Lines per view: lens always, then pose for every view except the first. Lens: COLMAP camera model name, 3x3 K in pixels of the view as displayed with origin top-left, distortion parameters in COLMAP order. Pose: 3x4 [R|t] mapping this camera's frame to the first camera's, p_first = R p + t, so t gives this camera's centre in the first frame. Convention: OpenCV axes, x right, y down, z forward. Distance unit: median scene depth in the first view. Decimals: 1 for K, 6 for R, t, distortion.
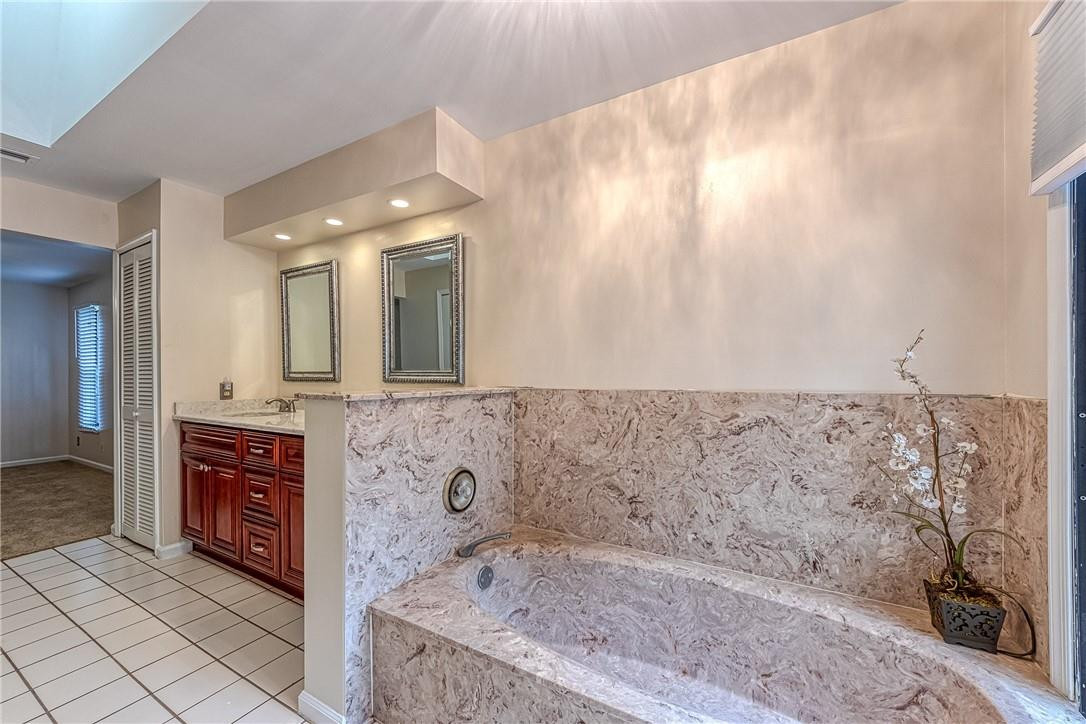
lens RADIAL K [[426.5, 0, 545.0], [0, 426.5, 372.1], [0, 0, 1]] dist [0.000106, -0.000477]
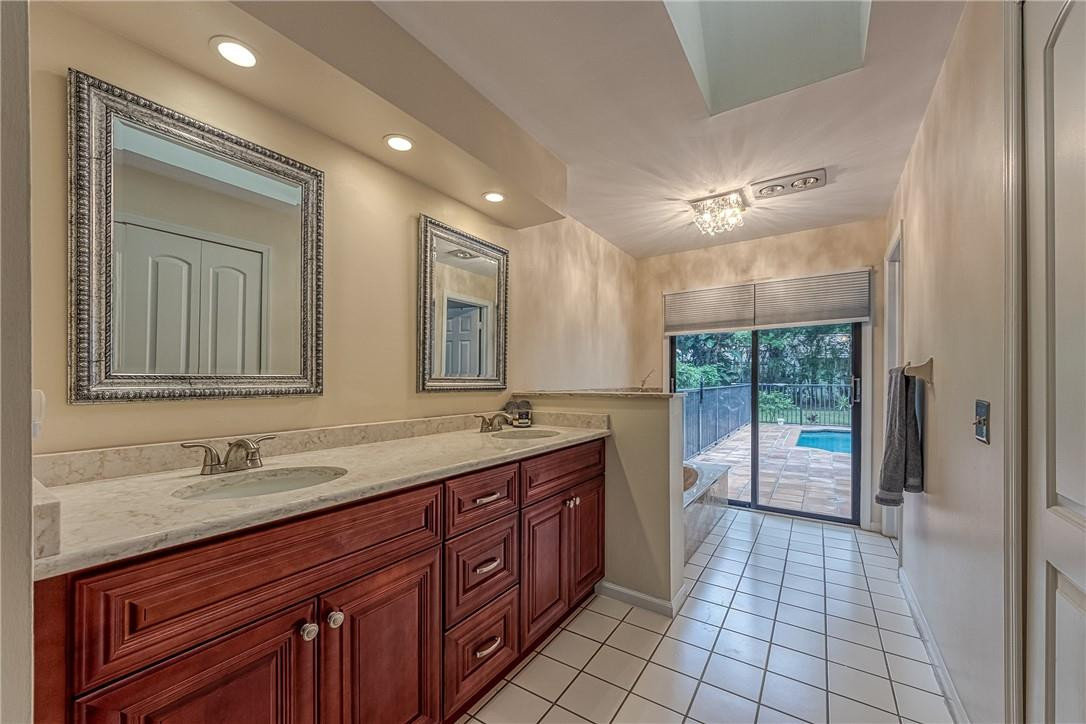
lens RADIAL K [[426.5, 0, 546.7], [0, 426.5, 384.3], [0, 0, 1]] dist [0.000106, -0.000477]
pose [[0.047188, -0.011687, 0.998818, -1.490731], [-0.006401, 0.999907, 0.012003, -0.001057], [-0.998866, -0.006960, 0.047109, 0.987574]]
